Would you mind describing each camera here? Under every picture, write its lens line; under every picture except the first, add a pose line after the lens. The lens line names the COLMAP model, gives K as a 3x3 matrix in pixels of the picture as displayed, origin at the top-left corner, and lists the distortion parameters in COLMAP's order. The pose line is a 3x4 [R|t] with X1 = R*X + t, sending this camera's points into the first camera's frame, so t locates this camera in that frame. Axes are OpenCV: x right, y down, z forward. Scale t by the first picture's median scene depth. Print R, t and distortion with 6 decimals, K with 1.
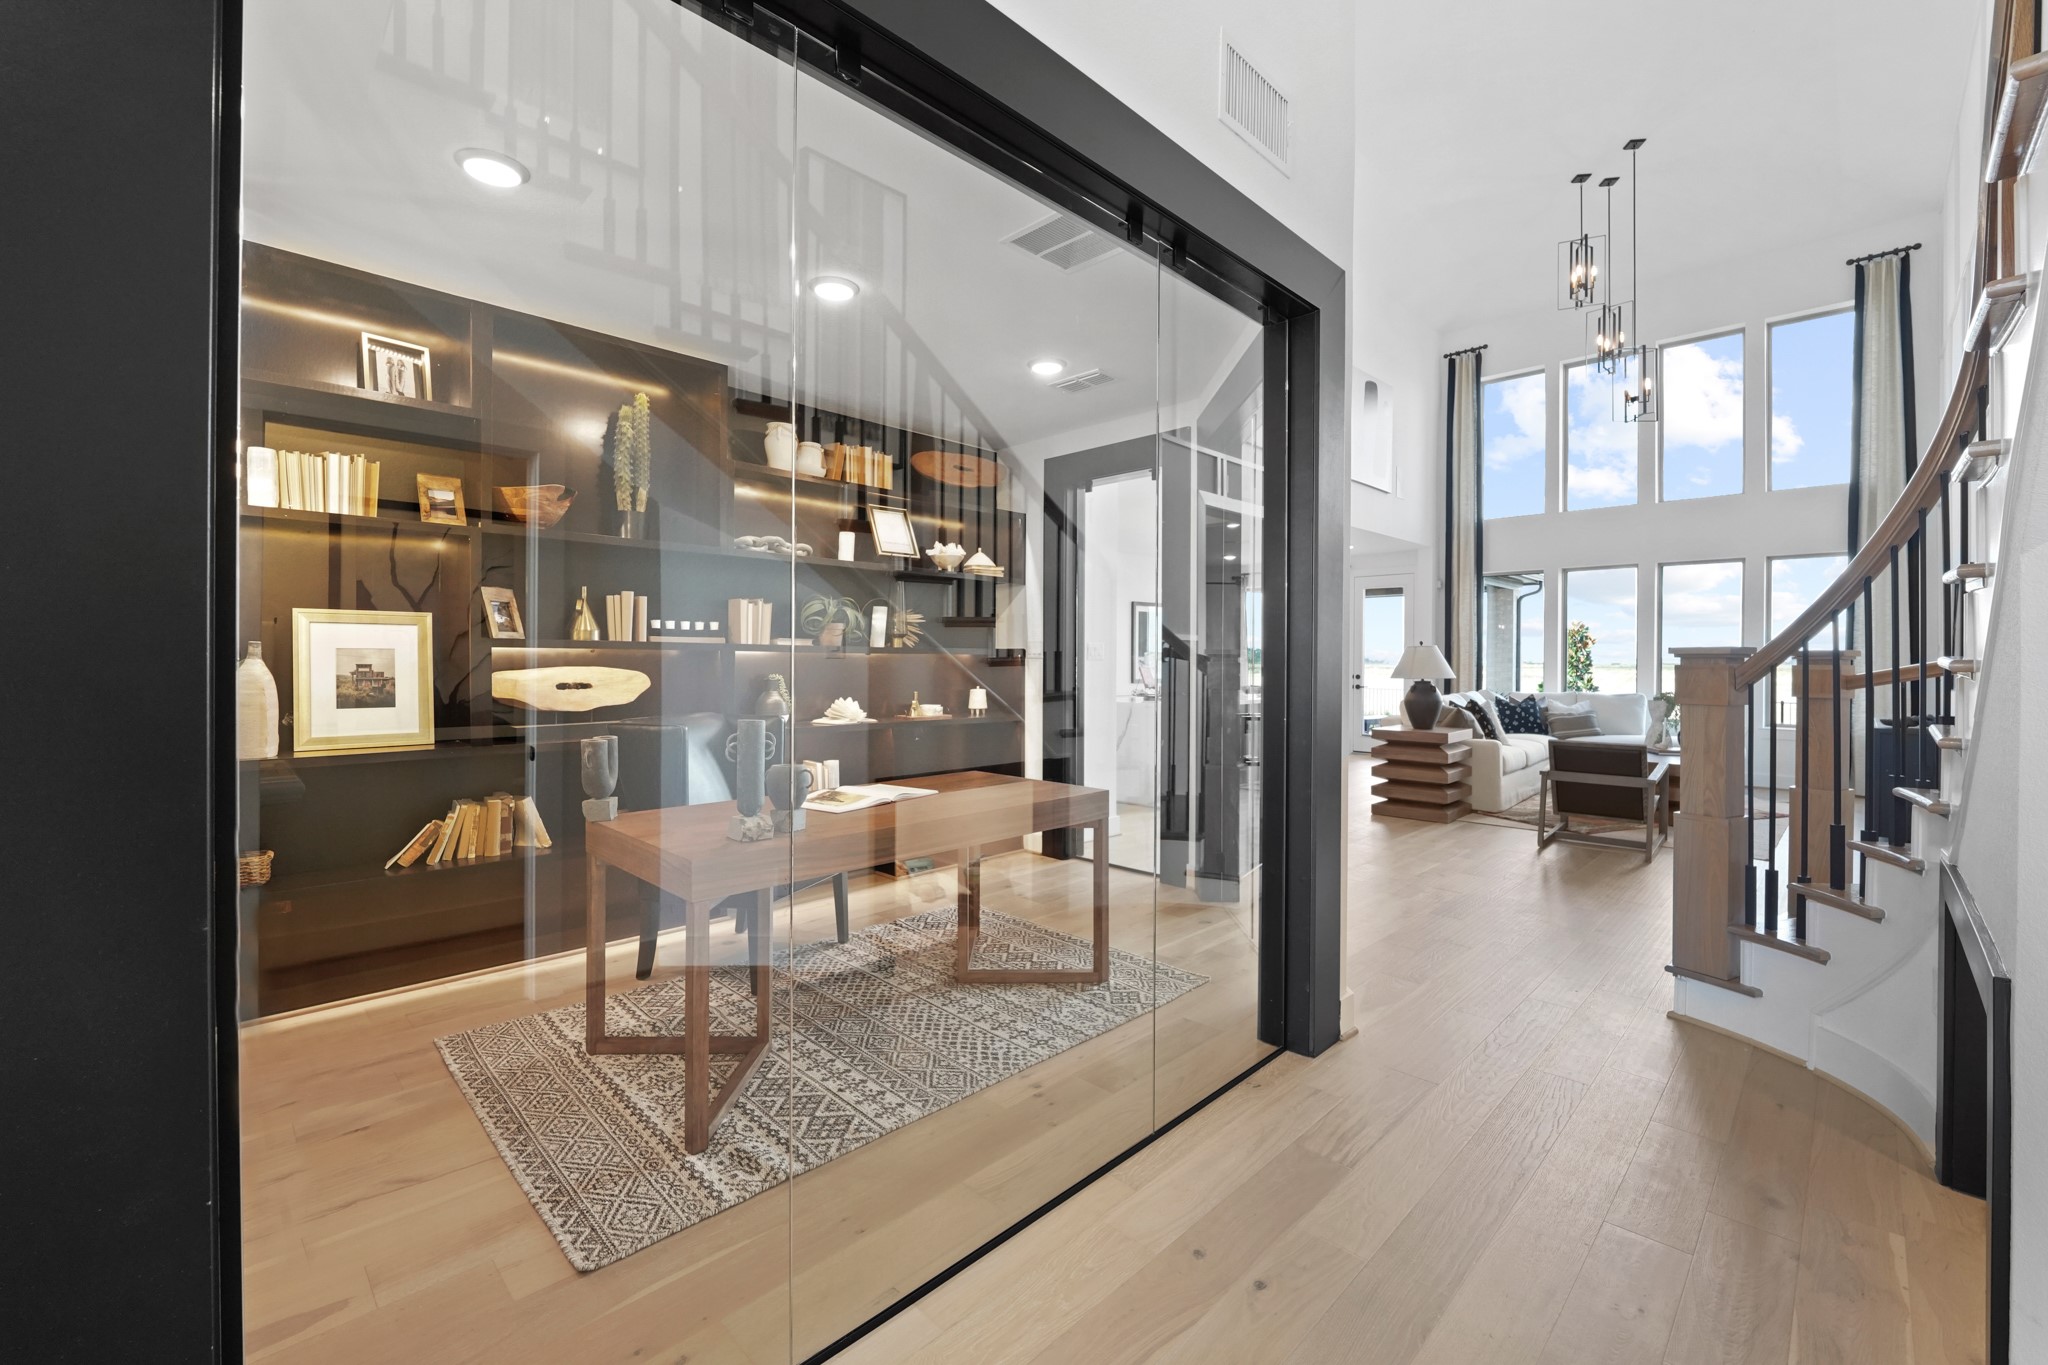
lens RADIAL K [[847.4, 0, 1032.1], [0, 847.4, 660.2], [0, 0, 1]] dist [-0.009451, -0.000579]
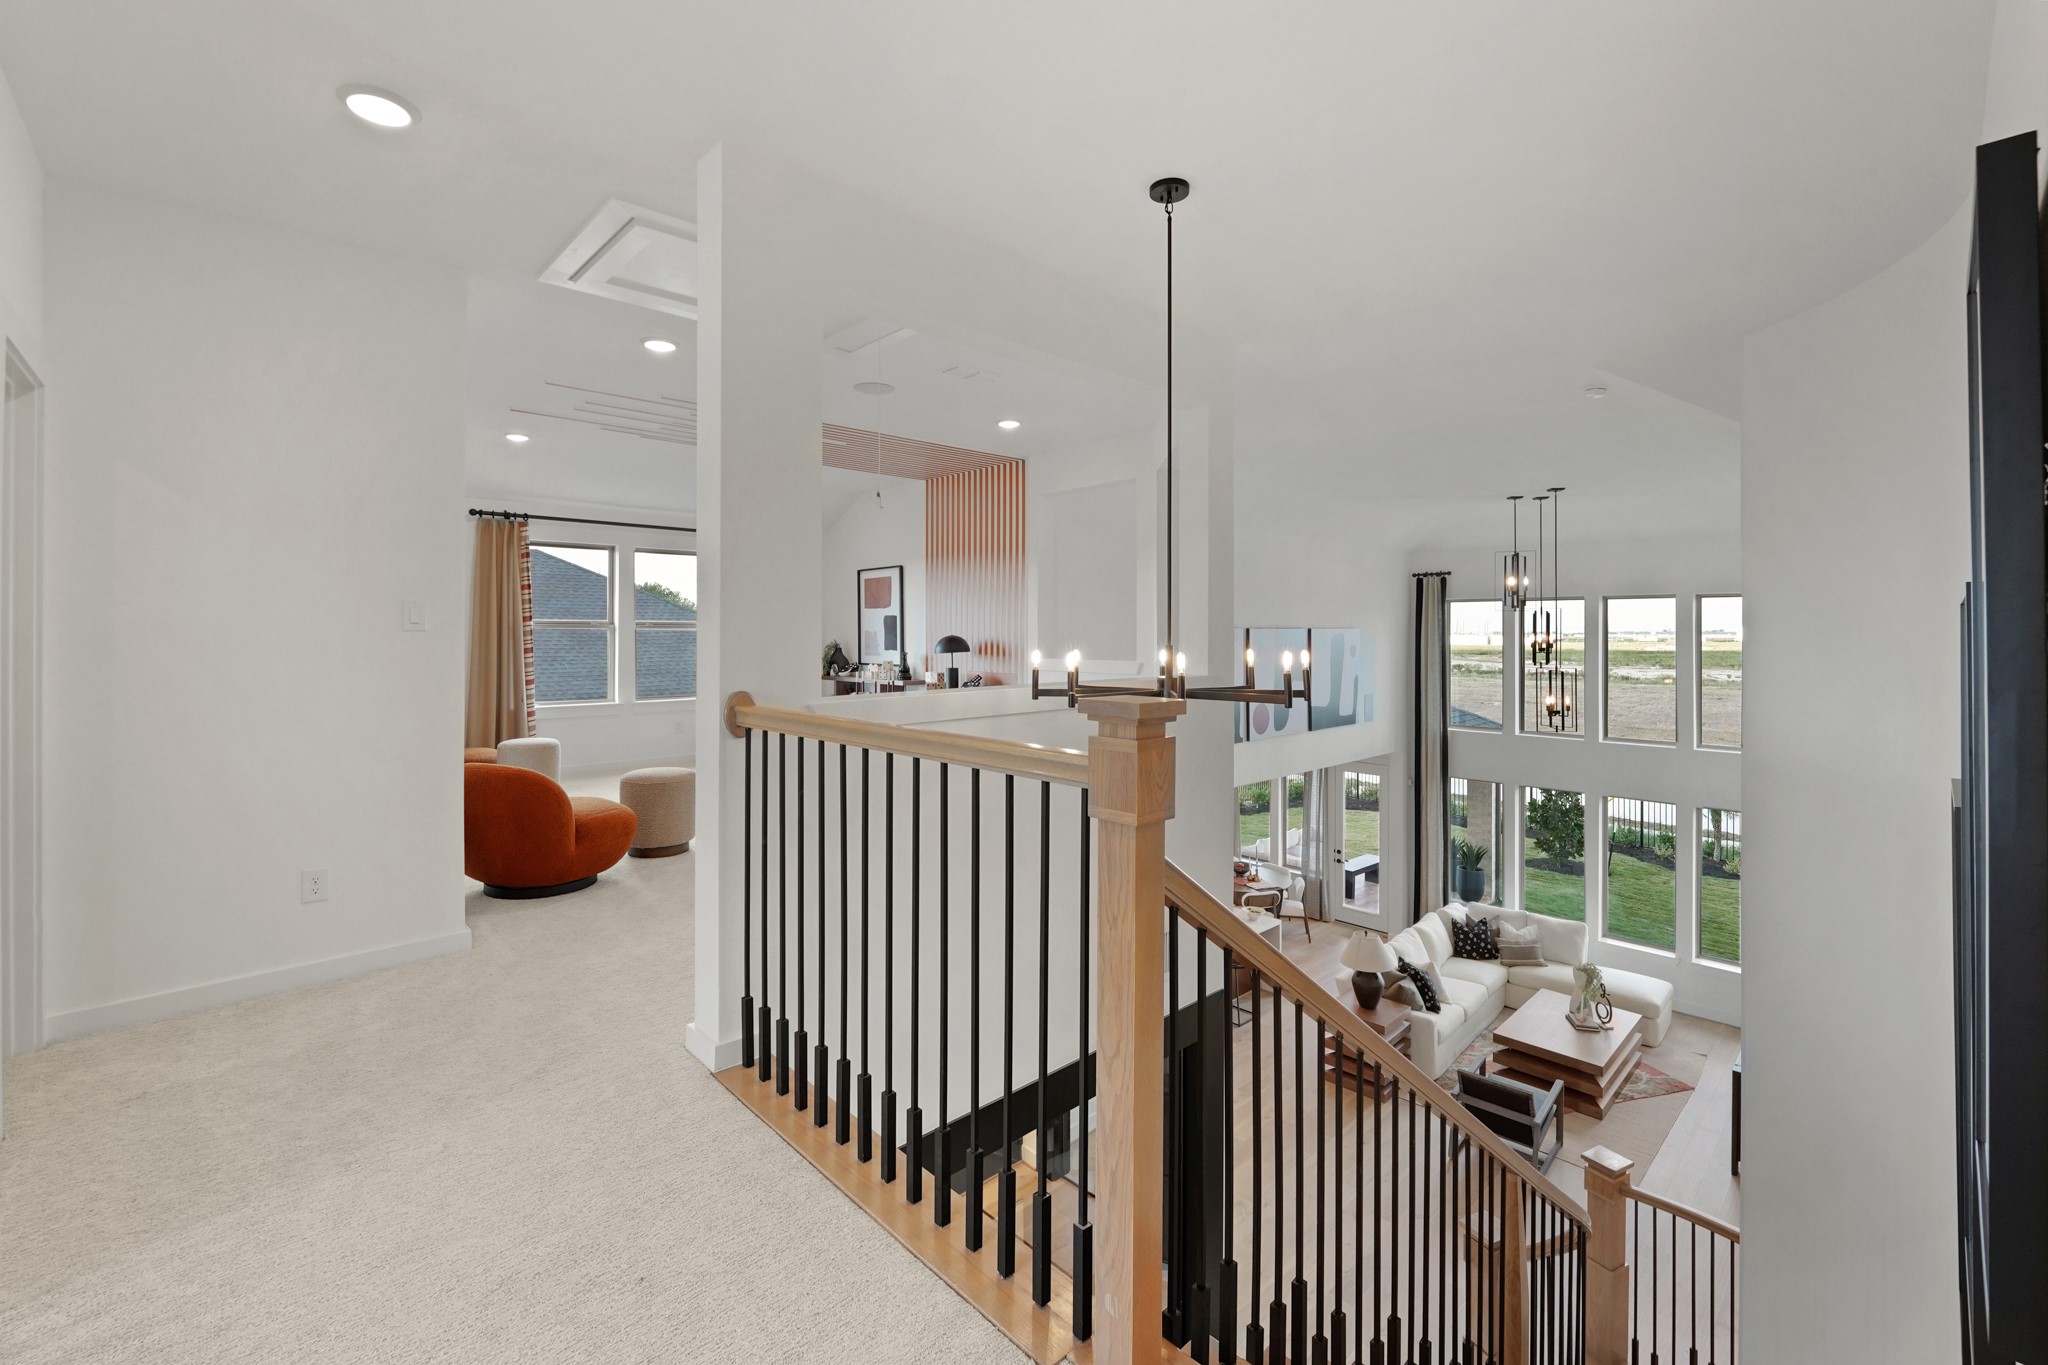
lens RADIAL K [[872.5, 0, 1026.2], [0, 872.5, 632.8], [0, 0, 1]] dist [-0.003375, -0.000251]
pose [[0.999560, -0.005360, -0.029179, 0.027873], [0.005242, 0.999978, -0.004127, -0.380168], [0.029200, 0.003973, 0.999566, -0.188498]]
